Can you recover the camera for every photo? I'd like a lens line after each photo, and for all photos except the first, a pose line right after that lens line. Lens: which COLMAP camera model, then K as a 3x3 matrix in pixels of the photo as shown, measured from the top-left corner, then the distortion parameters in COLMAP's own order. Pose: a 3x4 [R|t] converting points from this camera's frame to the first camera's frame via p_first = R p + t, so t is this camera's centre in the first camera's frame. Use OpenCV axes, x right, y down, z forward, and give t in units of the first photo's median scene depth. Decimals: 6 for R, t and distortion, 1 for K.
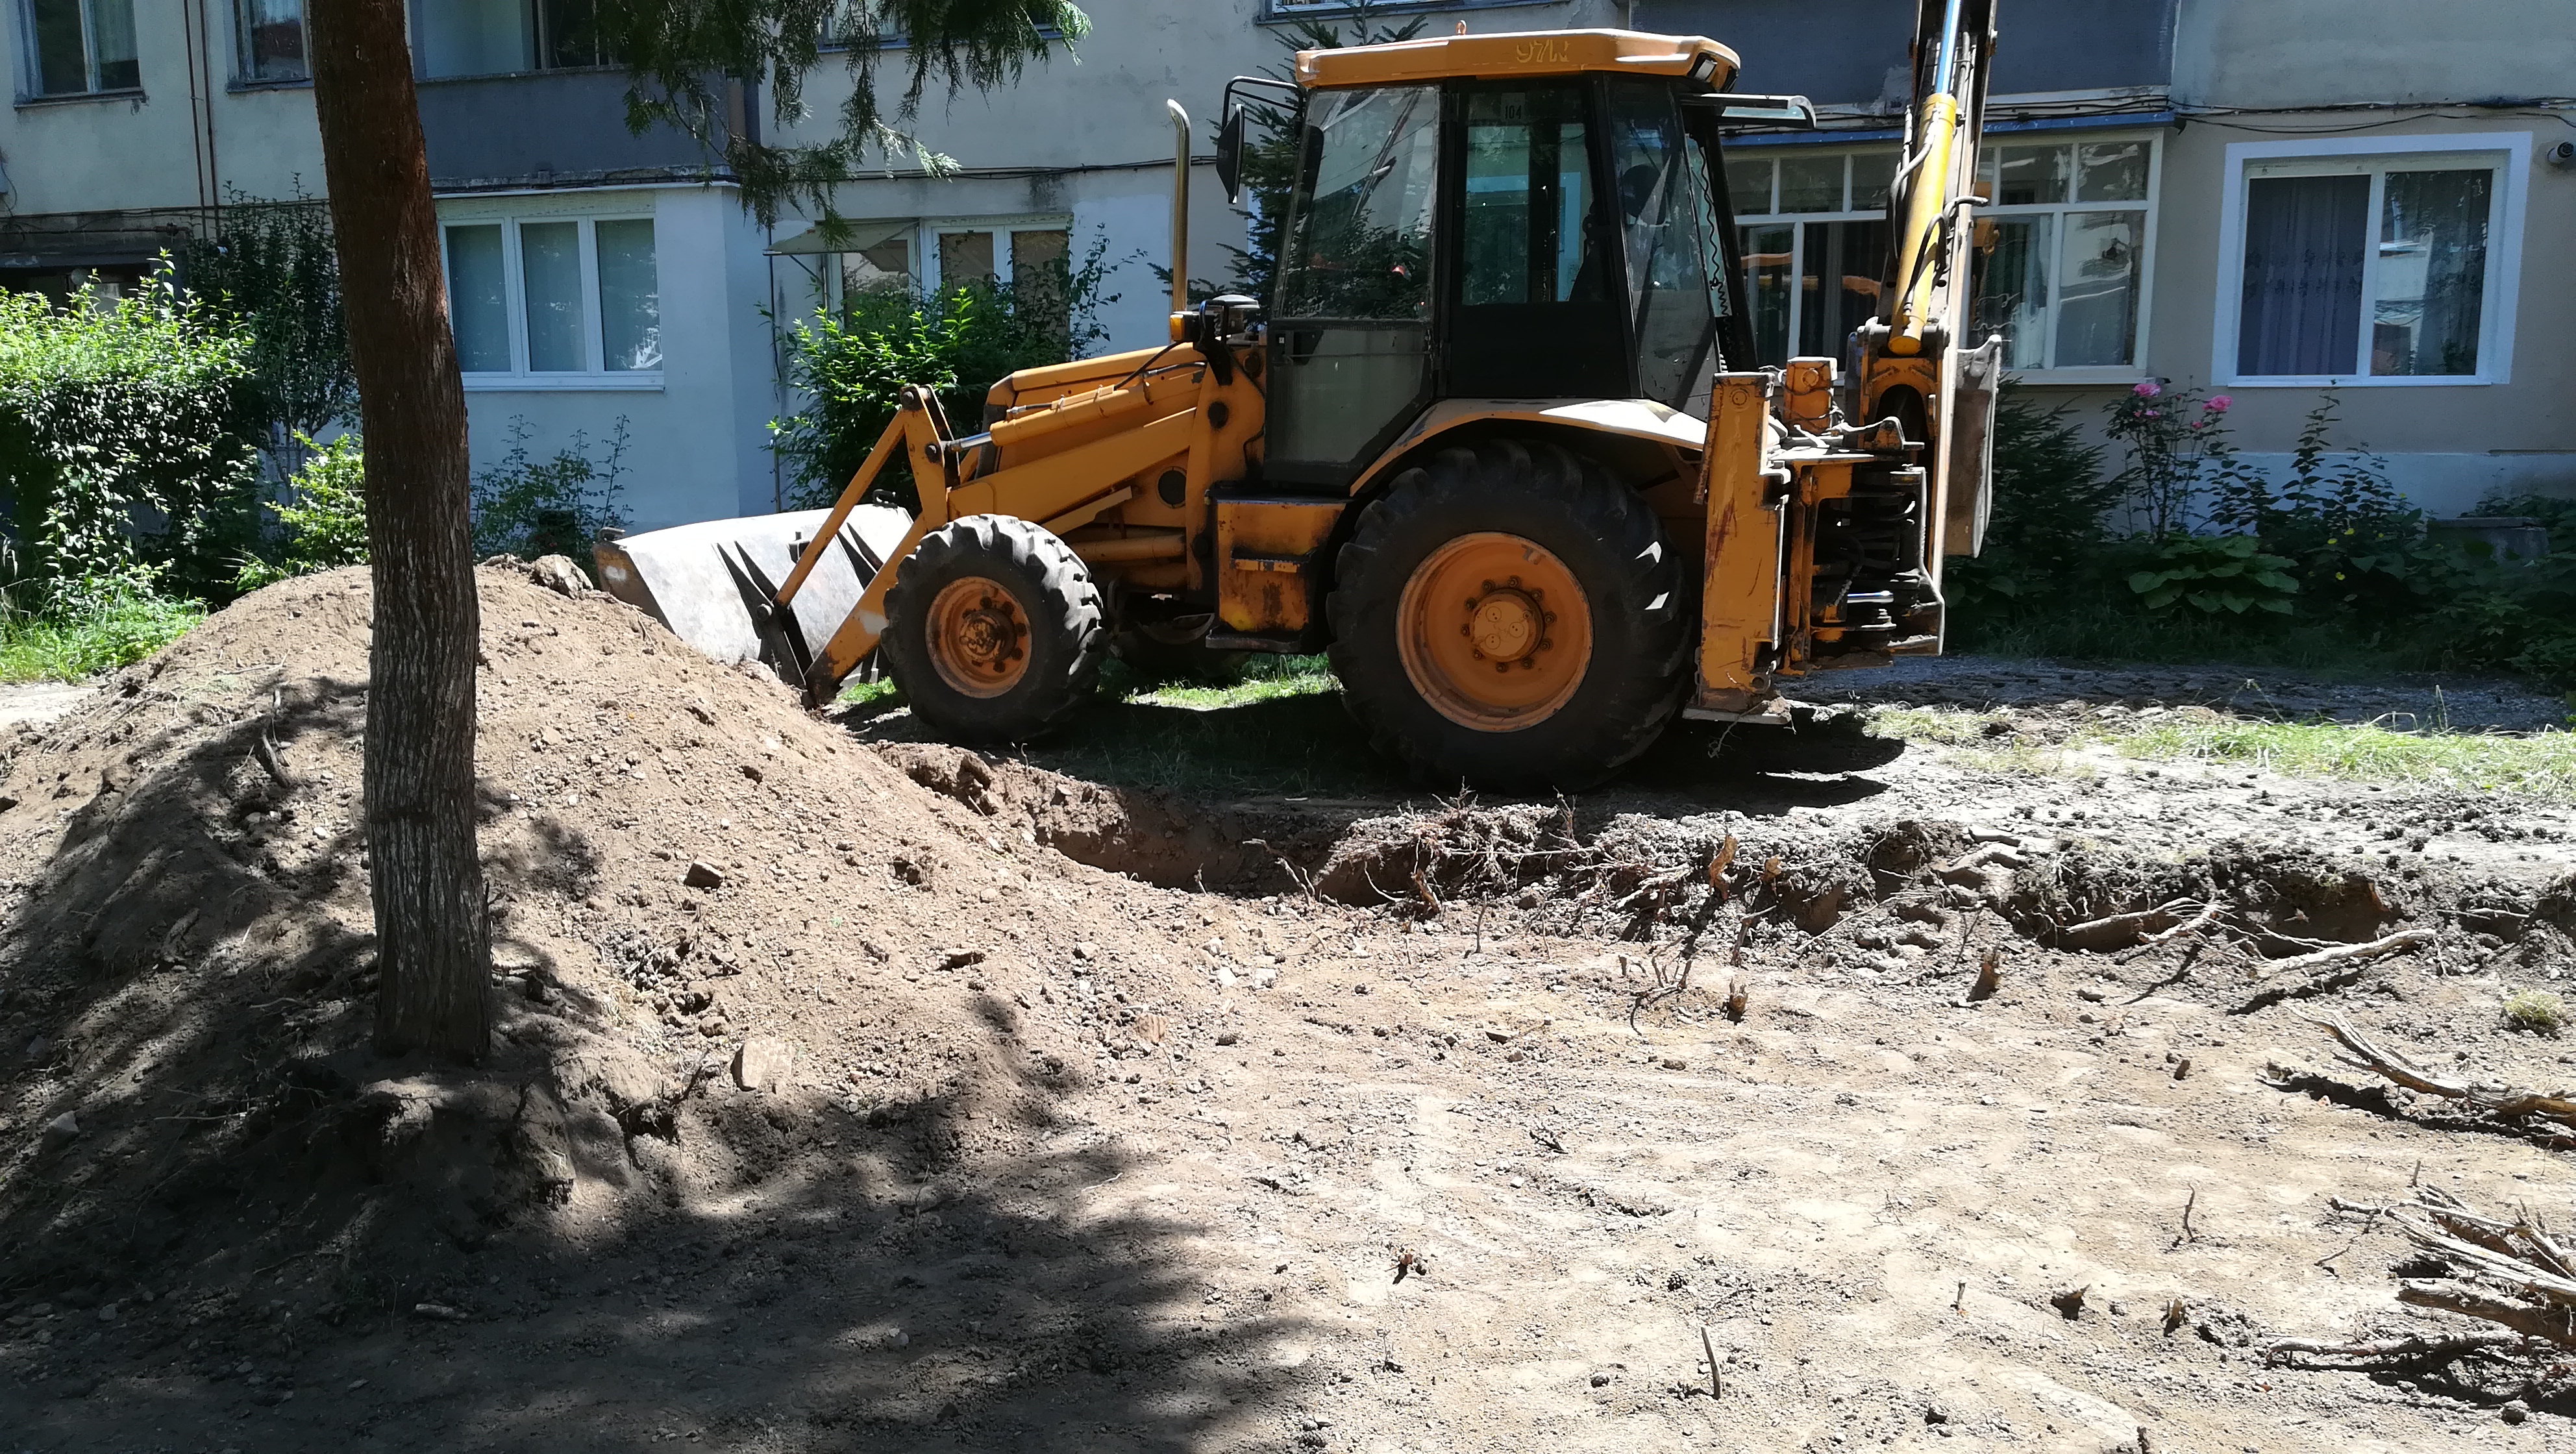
lens RADIAL K [[1969.0, 0, 1279.7], [0, 1969.0, 785.2], [0, 0, 1]] dist [-0.003393, -0.020875]
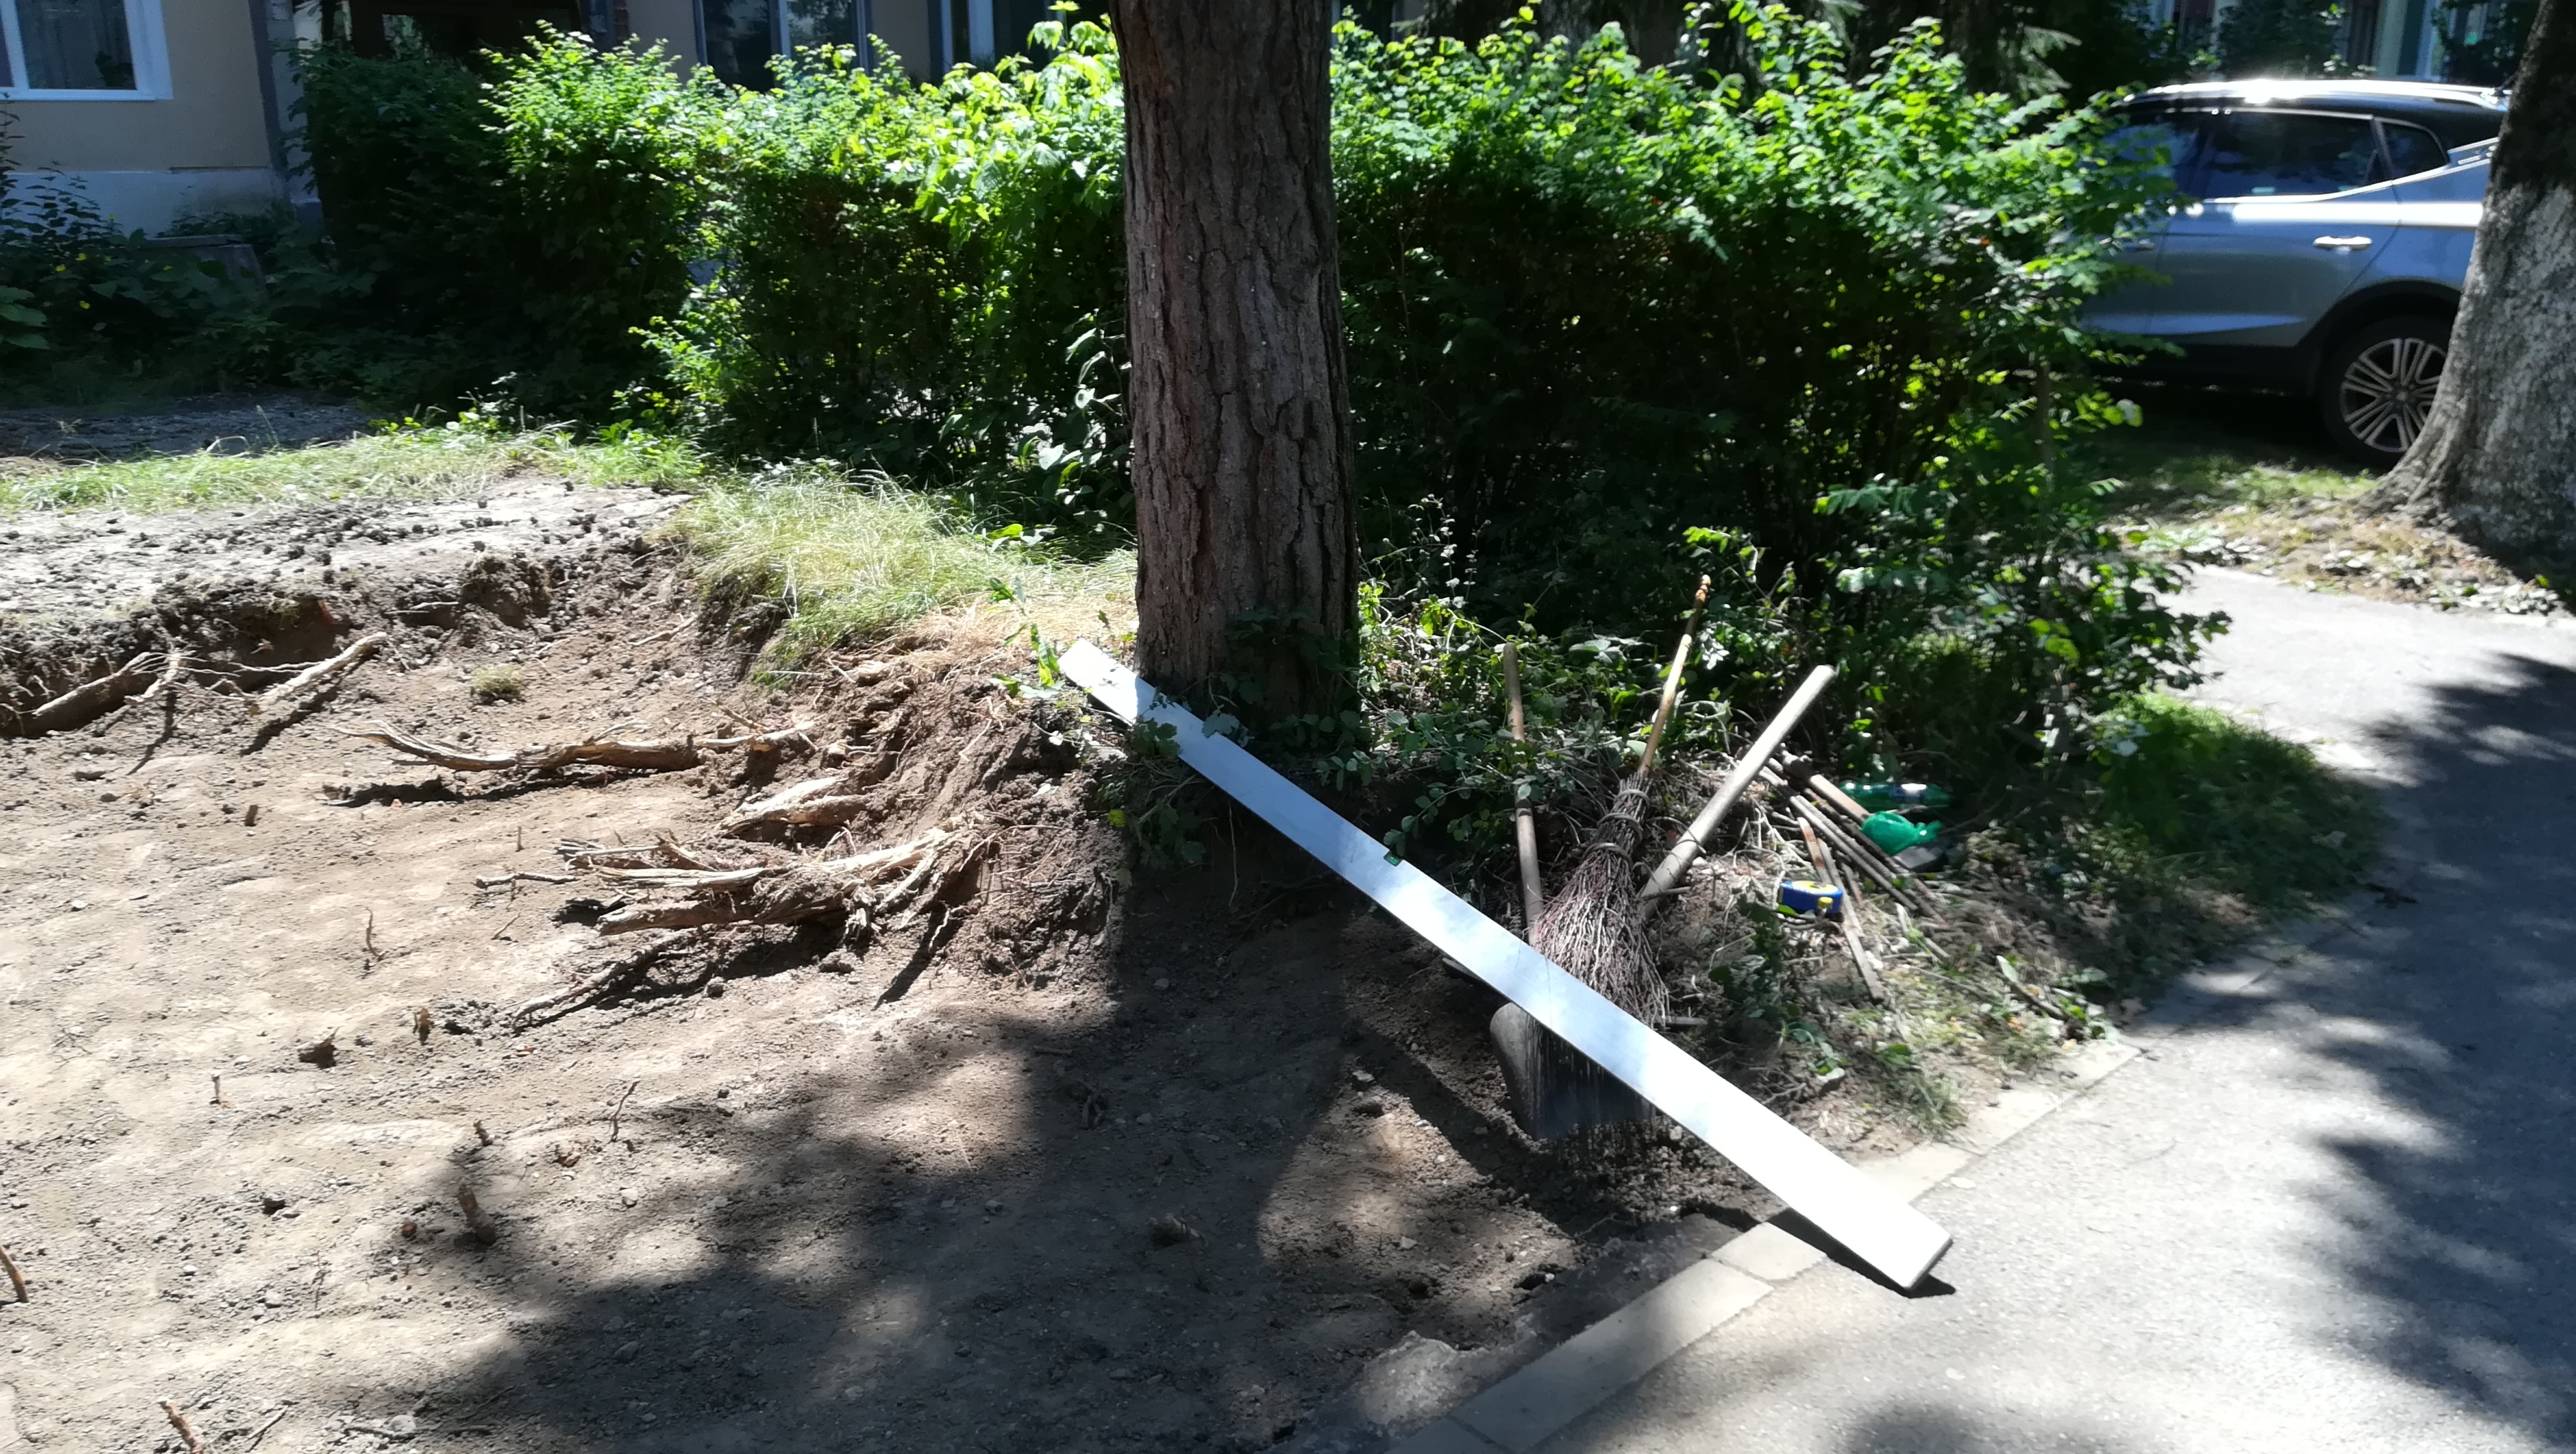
lens RADIAL K [[1969.0, 0, 1279.7], [0, 1969.0, 785.2], [0, 0, 1]] dist [-0.003393, -0.020875]
pose [[0.462381, -0.265379, 0.846036, -0.117667], [0.146744, 0.963906, 0.222152, -0.012612], [-0.874454, 0.021431, 0.484635, 0.051680]]
